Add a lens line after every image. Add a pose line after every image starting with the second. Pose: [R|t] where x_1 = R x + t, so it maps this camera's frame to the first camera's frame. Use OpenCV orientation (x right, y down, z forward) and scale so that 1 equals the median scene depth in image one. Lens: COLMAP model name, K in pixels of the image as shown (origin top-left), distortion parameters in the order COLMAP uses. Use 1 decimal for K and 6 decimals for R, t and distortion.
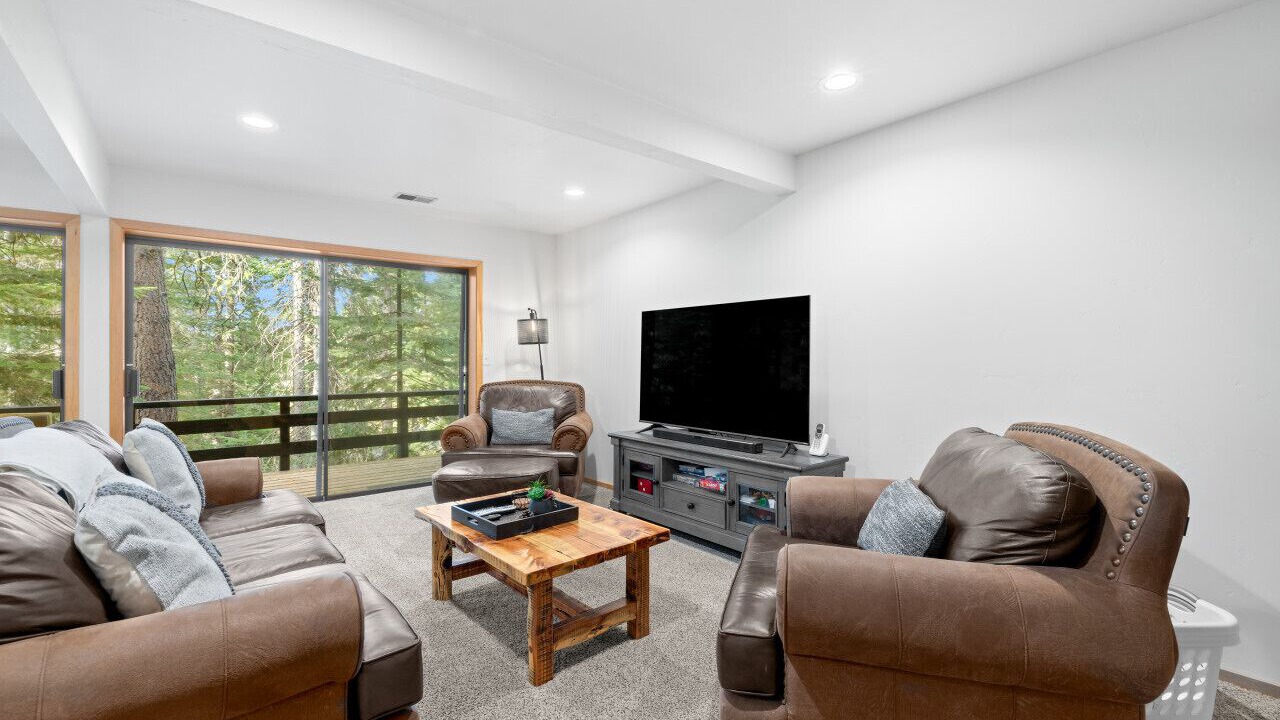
lens RADIAL K [[548.8, 0, 646.8], [0, 548.8, 360.6], [0, 0, 1]] dist [-0.002225, -0.000149]
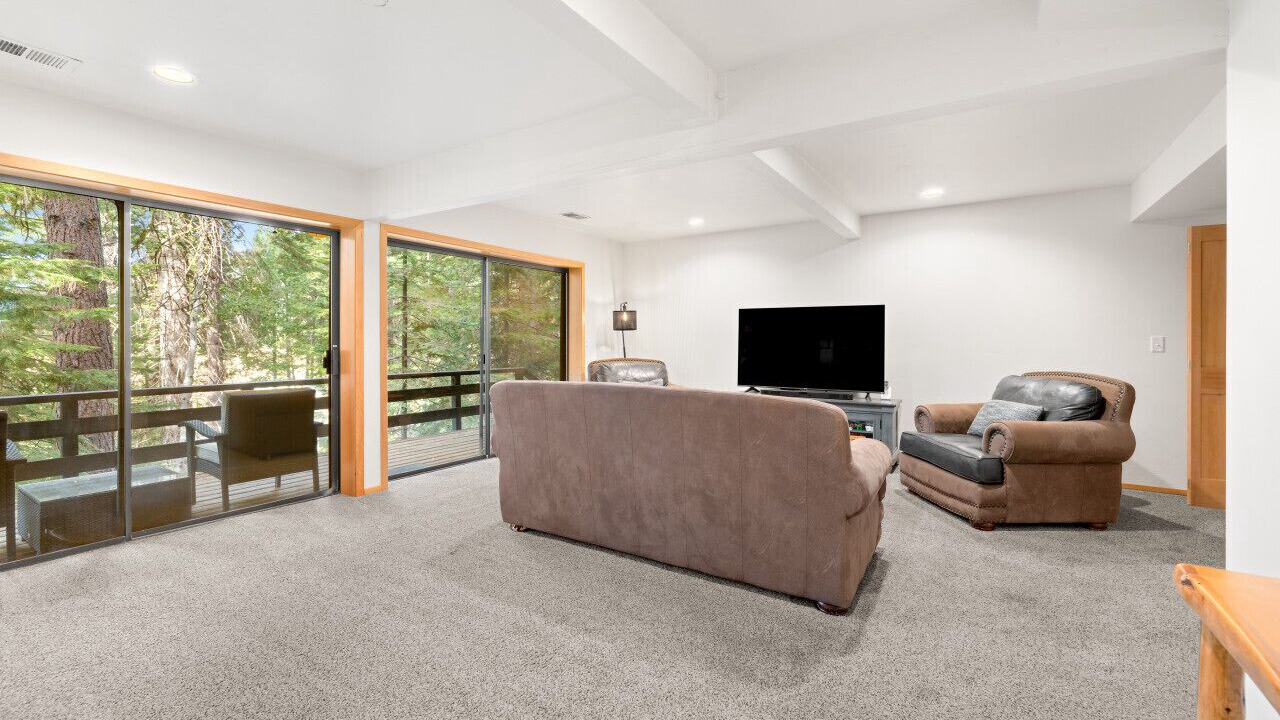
lens RADIAL K [[548.8, 0, 632.4], [0, 548.8, 349.2], [0, 0, 1]] dist [-0.002225, -0.000149]
pose [[0.954843, 0.003496, 0.297090, -0.657668], [-0.005627, 0.999964, 0.006319, 0.006863], [-0.297057, -0.007705, 0.954829, -0.266219]]
